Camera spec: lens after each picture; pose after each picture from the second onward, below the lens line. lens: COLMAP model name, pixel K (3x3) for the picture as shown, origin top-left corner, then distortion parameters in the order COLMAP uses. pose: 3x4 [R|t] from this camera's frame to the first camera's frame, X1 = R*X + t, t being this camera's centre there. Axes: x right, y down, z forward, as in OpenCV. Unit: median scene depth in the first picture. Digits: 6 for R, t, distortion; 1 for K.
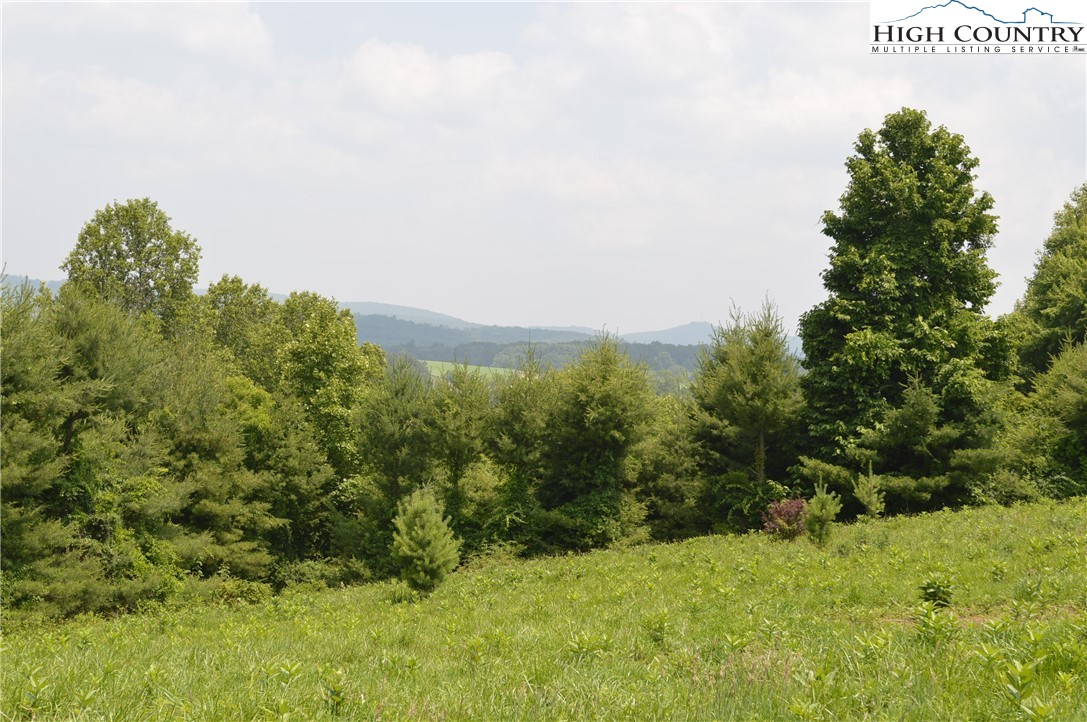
lens RADIAL K [[1626.0, 0, 544.8], [0, 1626.0, 370.8], [0, 0, 1]] dist [0.021399, 0.000000]
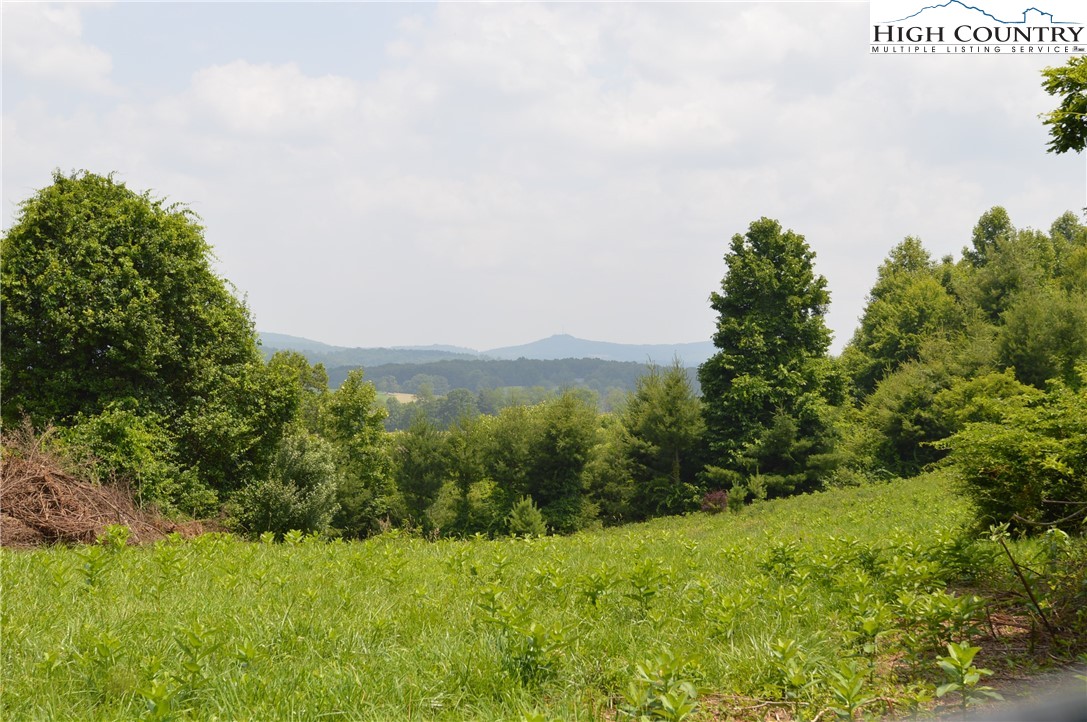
lens RADIAL K [[1626.0, 0, 540.8], [0, 1626.0, 354.9], [0, 0, 1]] dist [0.021399, 0.000000]
pose [[0.995513, -0.046120, 0.082619, -0.099394], [0.047732, 0.998704, -0.017646, -0.025731], [-0.081698, 0.021510, 0.996425, -0.415534]]
